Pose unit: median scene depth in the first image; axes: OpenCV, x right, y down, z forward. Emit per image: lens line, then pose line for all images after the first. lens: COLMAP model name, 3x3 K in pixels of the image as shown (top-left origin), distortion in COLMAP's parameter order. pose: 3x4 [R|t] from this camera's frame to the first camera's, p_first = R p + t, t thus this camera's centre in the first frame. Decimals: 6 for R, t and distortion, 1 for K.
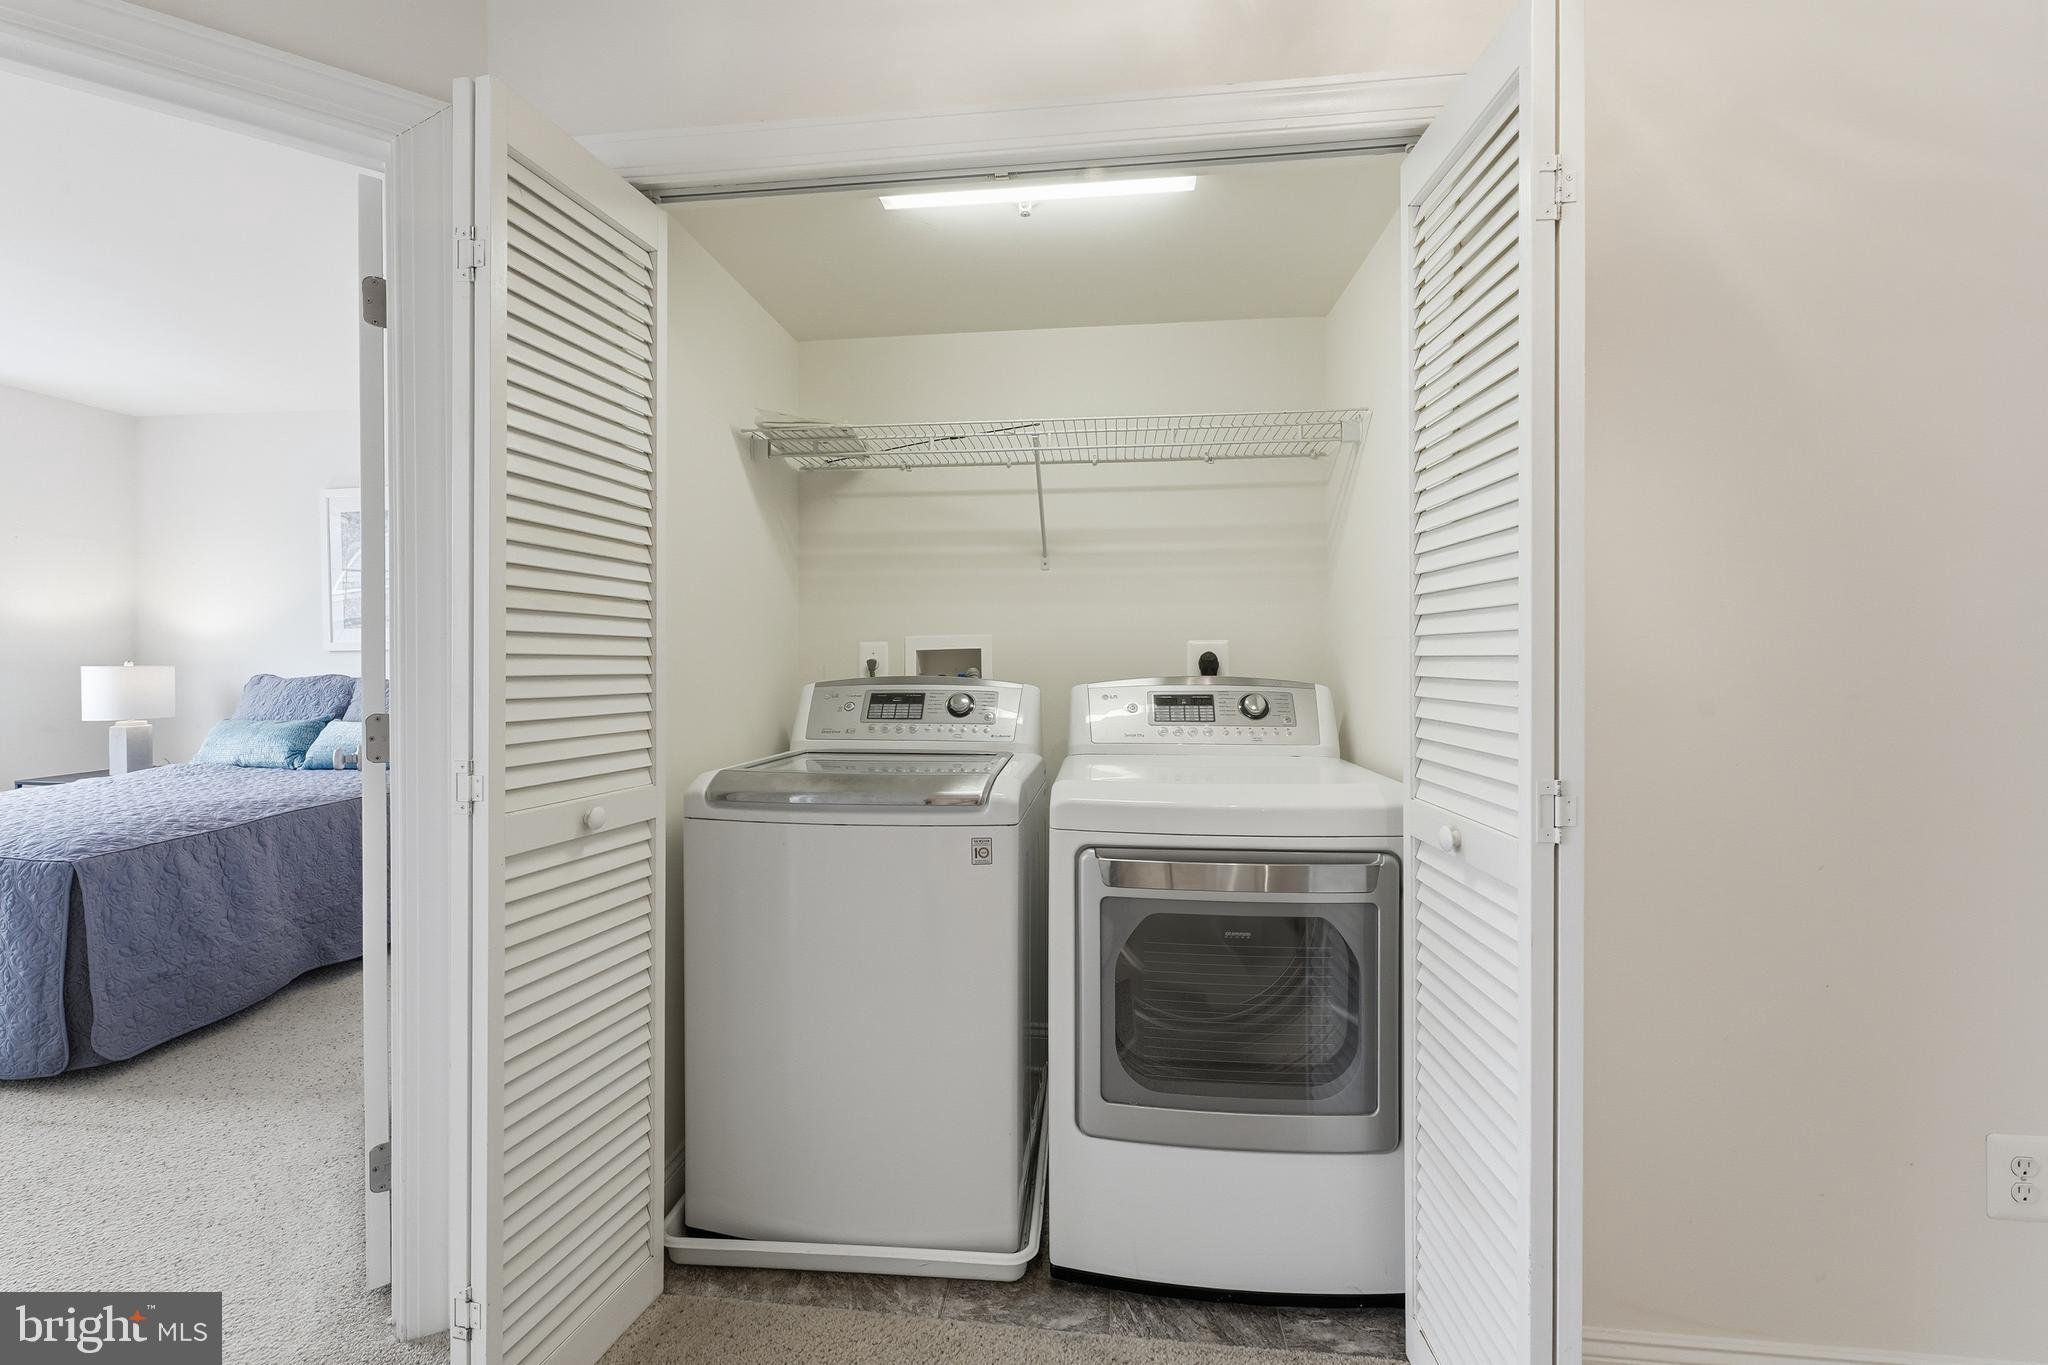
lens RADIAL K [[823.3, 0, 1019.3], [0, 823.3, 664.1], [0, 0, 1]] dist [-0.000789, -0.000161]
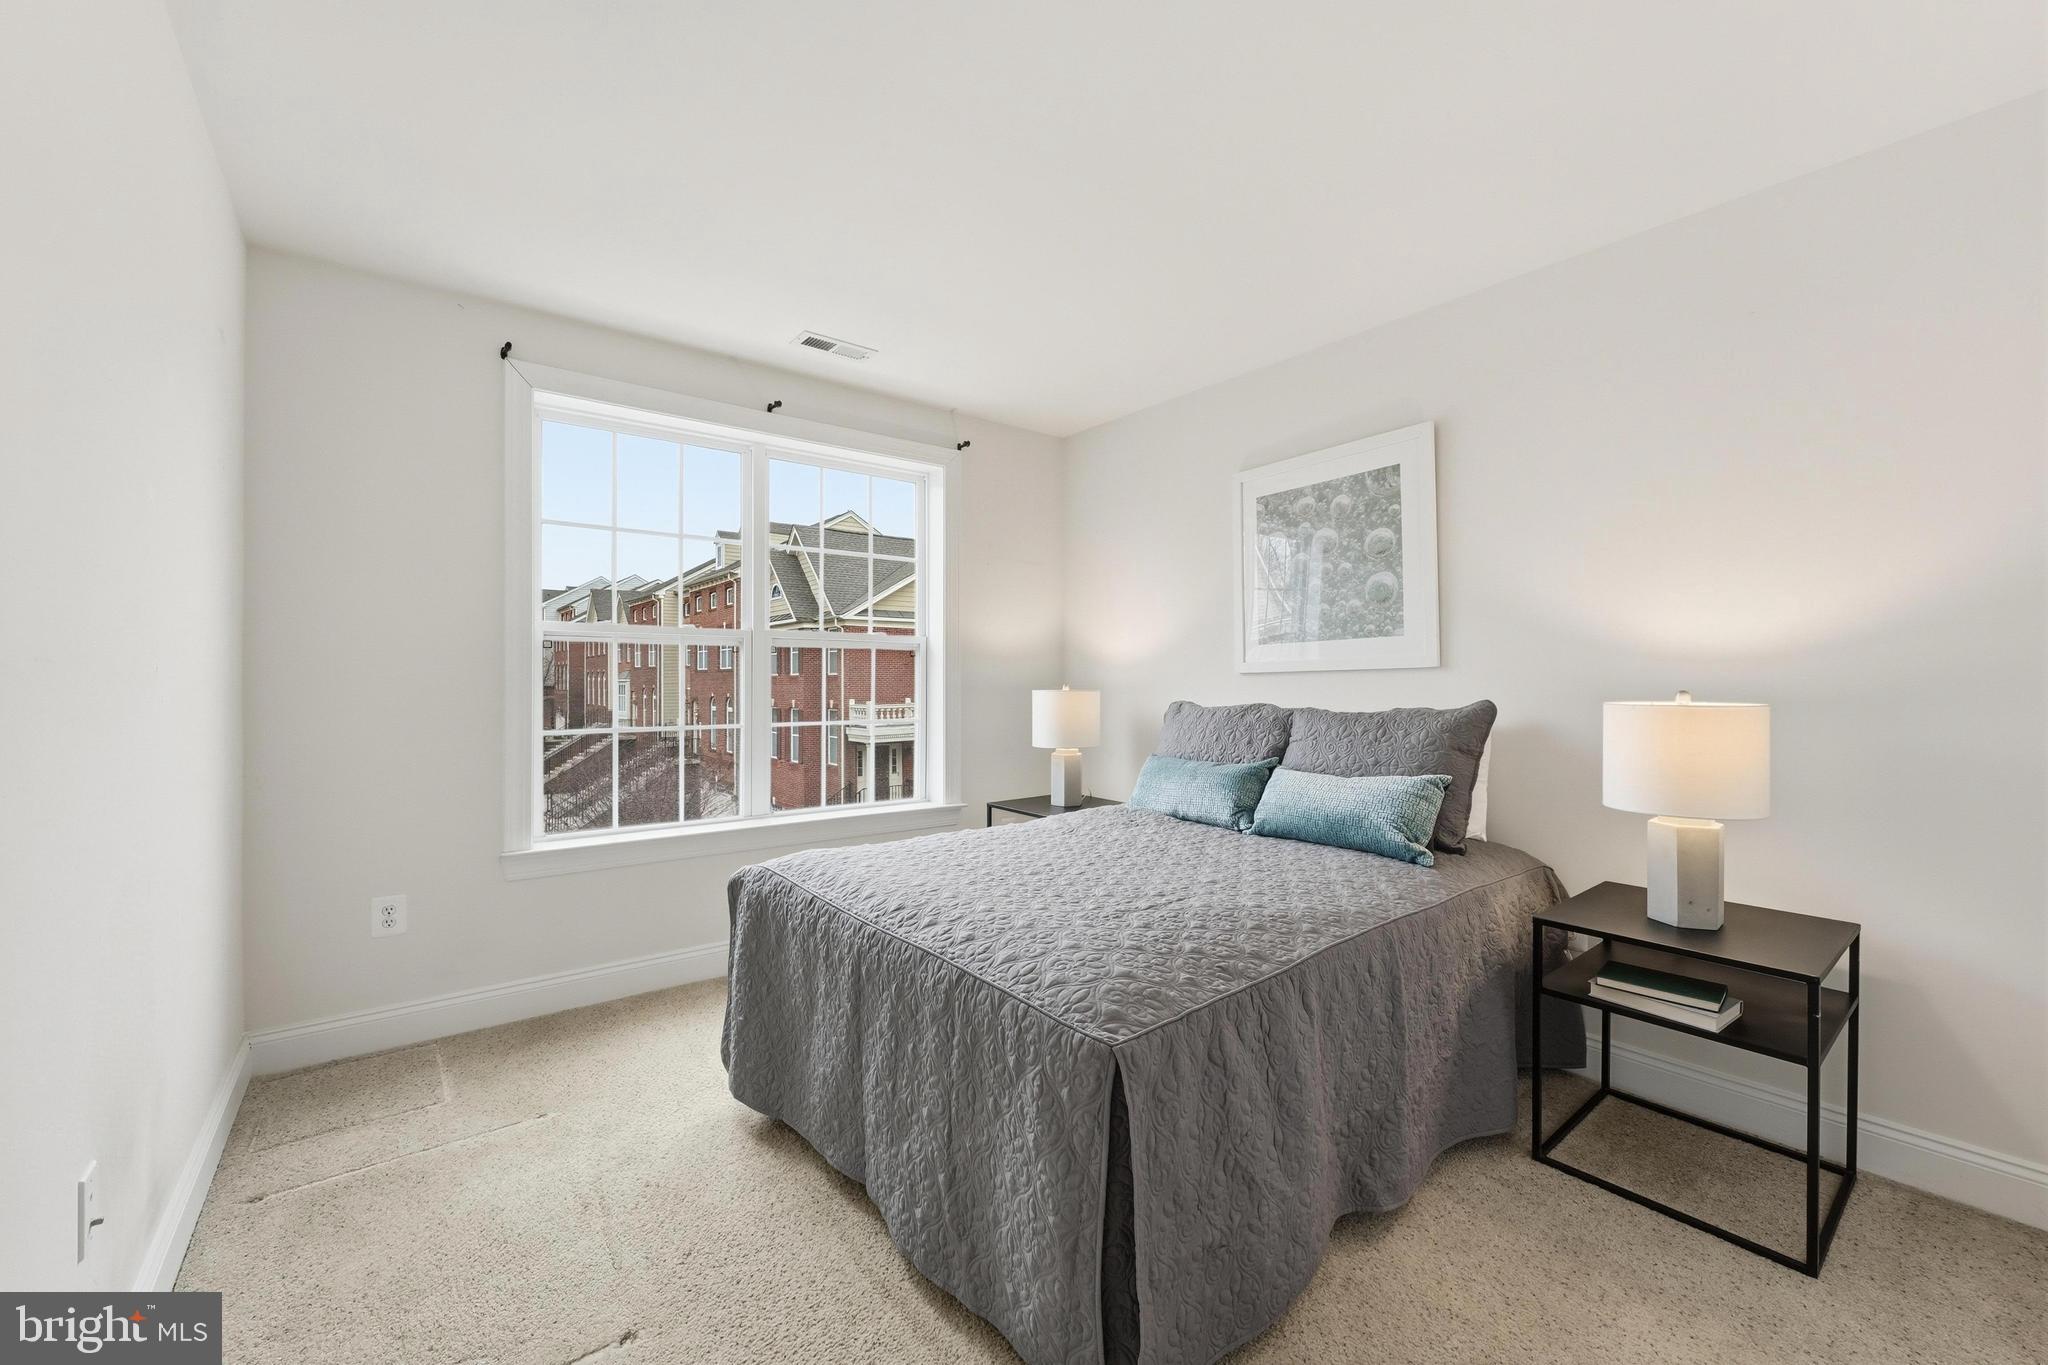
lens RADIAL K [[827.1, 0, 1018.8], [0, 827.1, 679.0], [0, 0, 1]] dist [0.001513, 0.000163]
pose [[0.686906, -0.004729, -0.726731, -0.479009], [-0.004377, 0.999934, -0.010644, -0.001199], [0.726733, 0.010493, 0.686839, 0.344096]]
